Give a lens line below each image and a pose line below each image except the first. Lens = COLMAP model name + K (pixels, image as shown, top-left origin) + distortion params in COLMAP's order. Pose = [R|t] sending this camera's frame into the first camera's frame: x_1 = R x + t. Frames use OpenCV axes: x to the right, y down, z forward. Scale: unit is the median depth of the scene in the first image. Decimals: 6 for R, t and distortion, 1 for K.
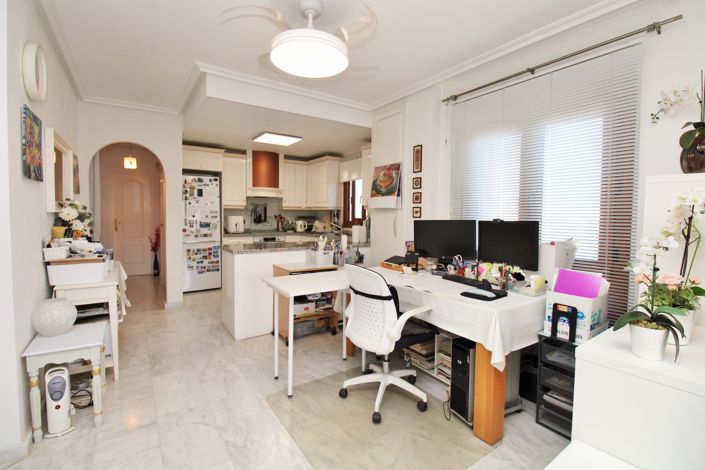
lens RADIAL K [[324.6, 0, 352.2], [0, 324.6, 232.2], [0, 0, 1]] dist [0.001503, -0.000549]
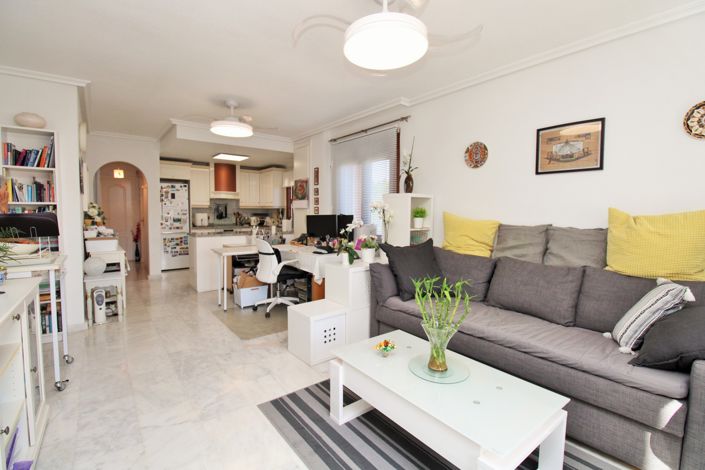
lens RADIAL K [[324.6, 0, 354.1], [0, 324.6, 232.9], [0, 0, 1]] dist [0.001503, -0.000549]
pose [[0.997509, -0.006834, 0.070209, 0.269820], [0.006169, 0.999934, 0.009682, 0.033433], [-0.070271, -0.009225, 0.997485, -0.581450]]
